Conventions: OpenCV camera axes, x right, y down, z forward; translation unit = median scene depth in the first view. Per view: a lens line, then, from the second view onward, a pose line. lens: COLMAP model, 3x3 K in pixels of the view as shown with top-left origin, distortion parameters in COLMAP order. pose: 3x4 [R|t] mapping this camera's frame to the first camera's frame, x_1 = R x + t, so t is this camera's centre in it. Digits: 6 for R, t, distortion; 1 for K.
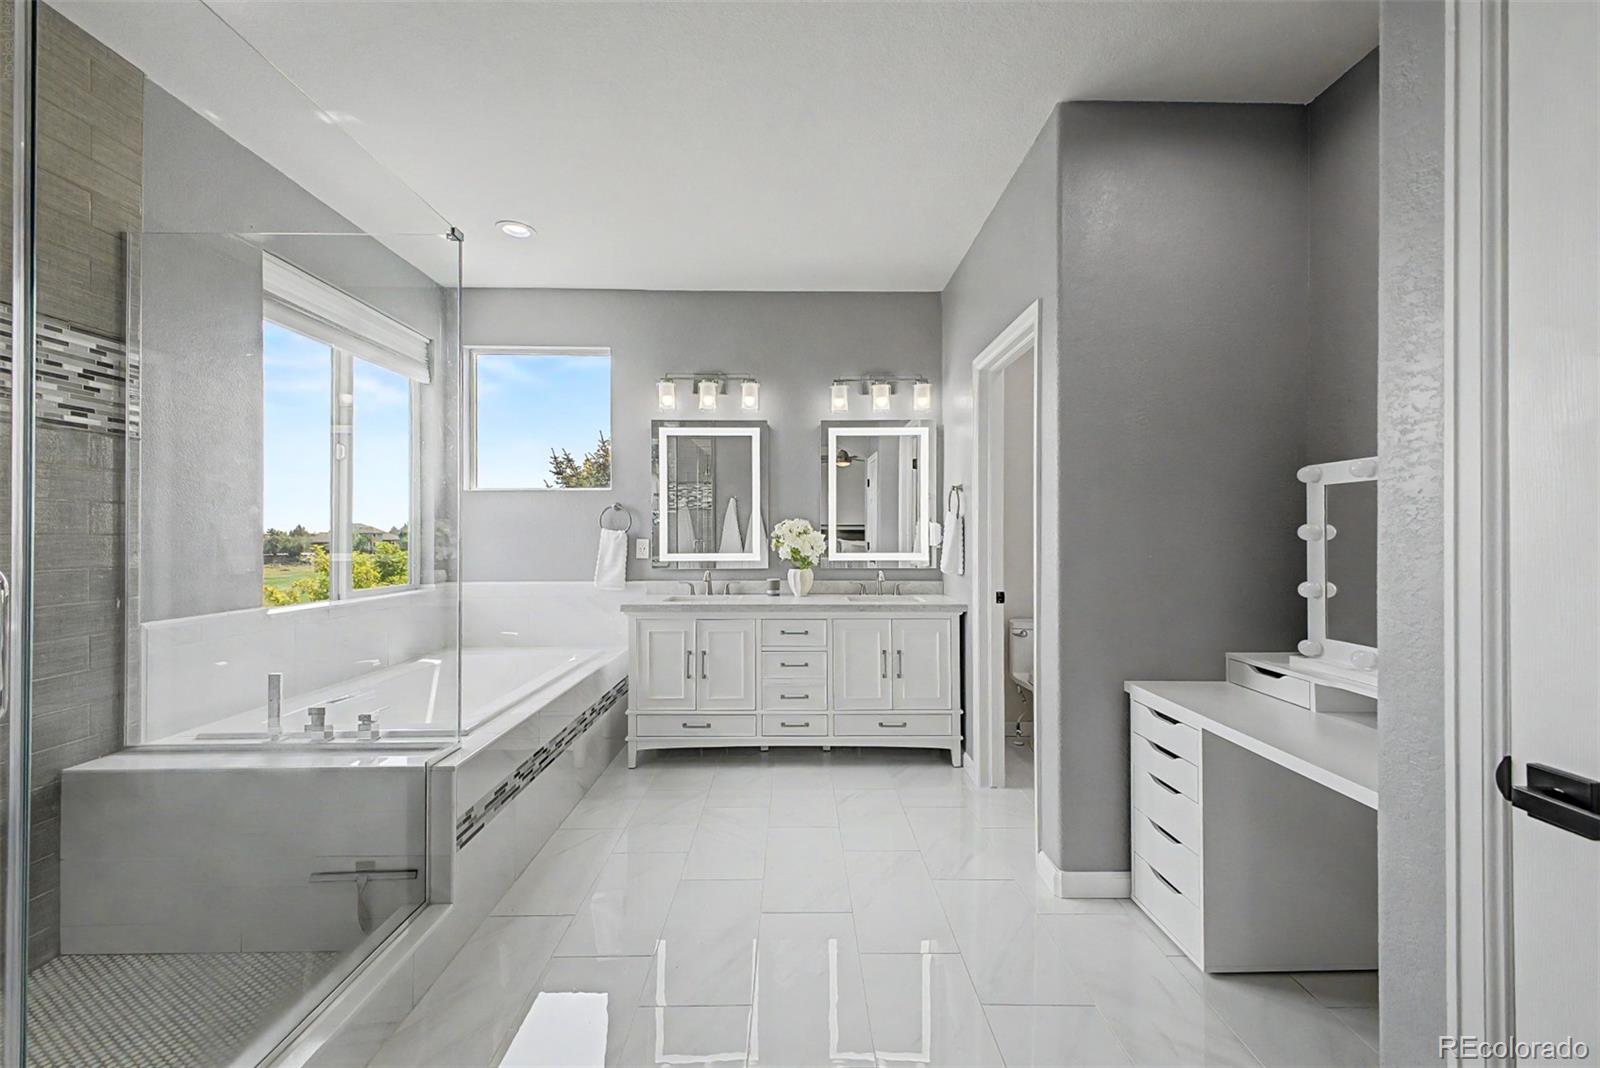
lens RADIAL K [[639.5, 0, 801.5], [0, 639.5, 534.6], [0, 0, 1]] dist [0.012307, -0.001011]
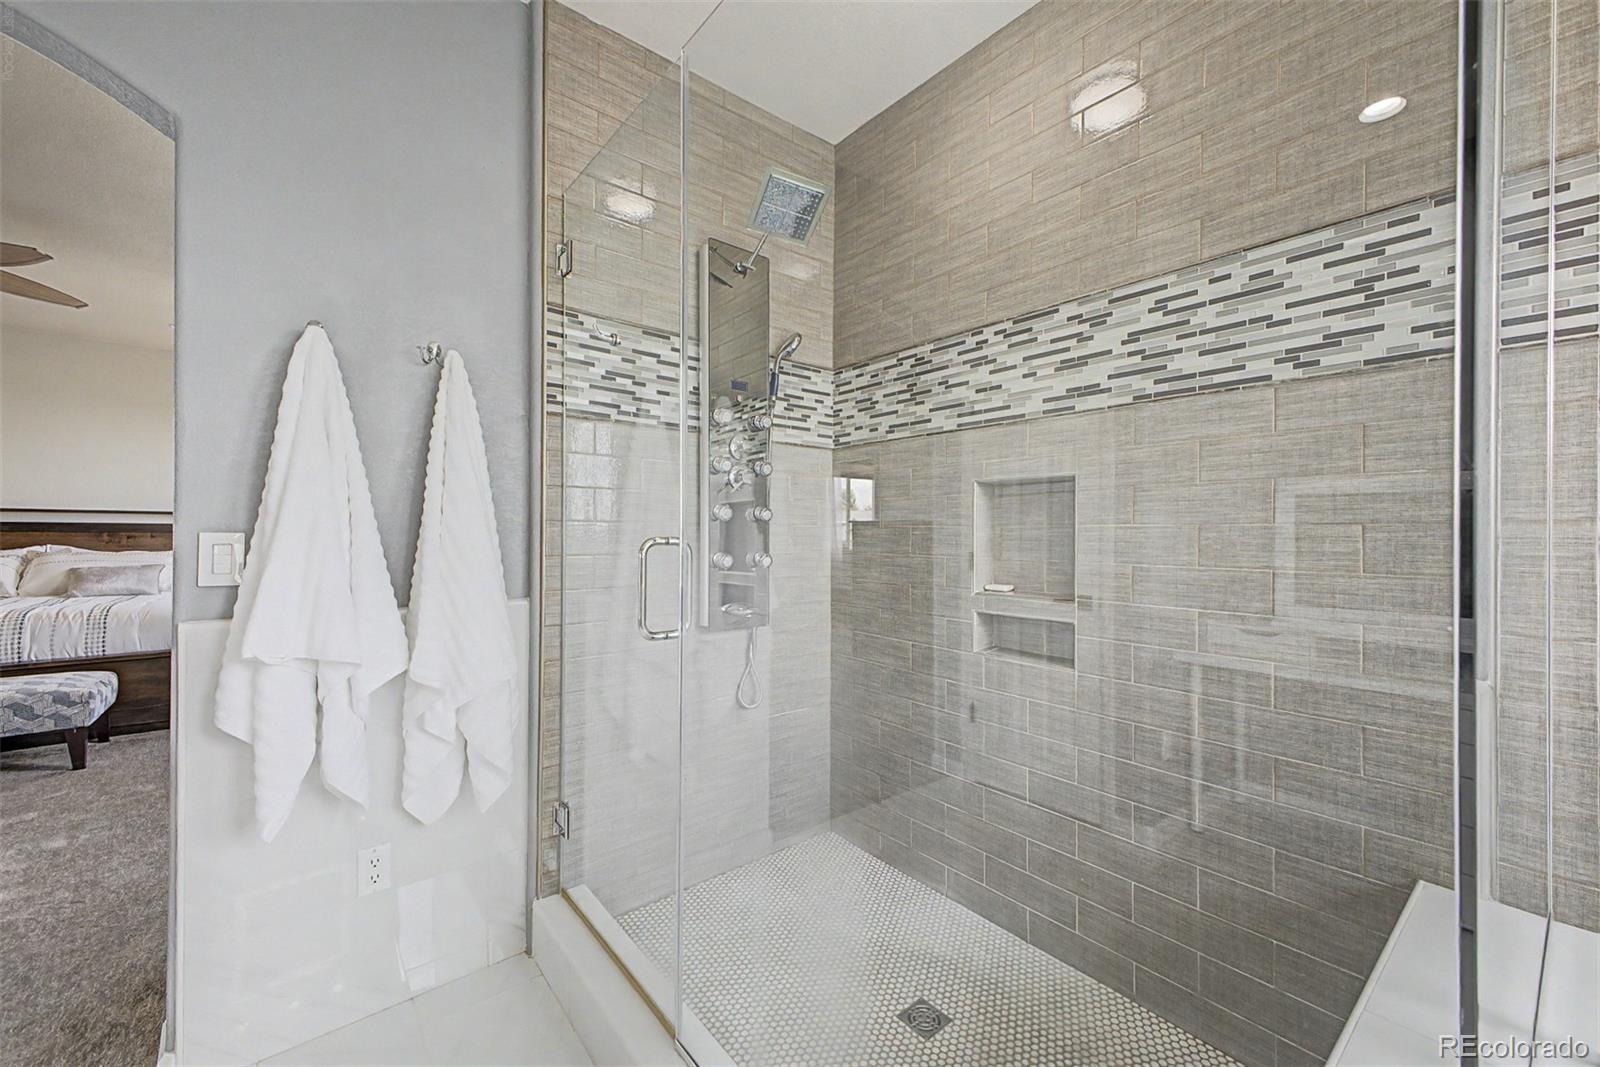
lens RADIAL K [[639.5, 0, 804.4], [0, 639.5, 533.4], [0, 0, 1]] dist [0.012307, -0.001011]
pose [[-0.778498, -0.001130, -0.627647, -0.173059], [-0.000907, 0.999999, -0.000675, 0.008312], [0.627647, 0.000043, -0.778498, 0.816322]]
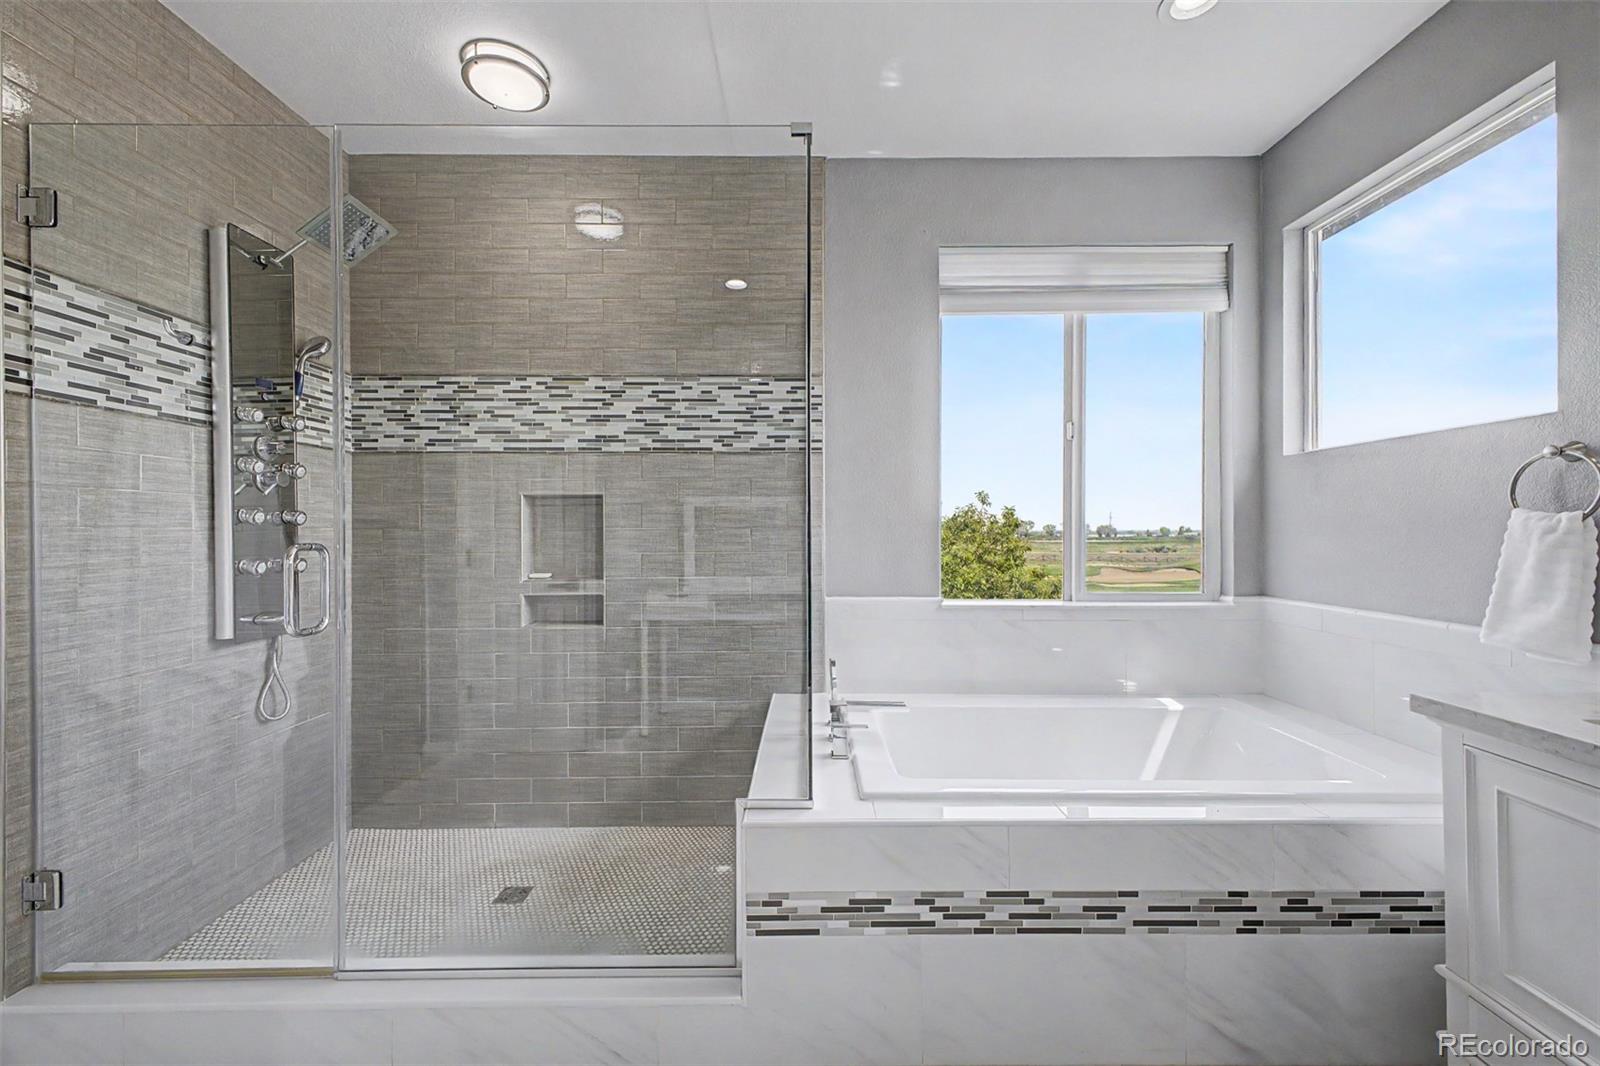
lens RADIAL K [[639.5, 0, 809.7], [0, 639.5, 528.9], [0, 0, 1]] dist [0.012307, -0.001011]
pose [[-0.009154, 0.003273, -0.999953, 0.180470], [0.005554, 0.999979, 0.003222, -0.002104], [0.999943, -0.005524, -0.009172, 0.801137]]
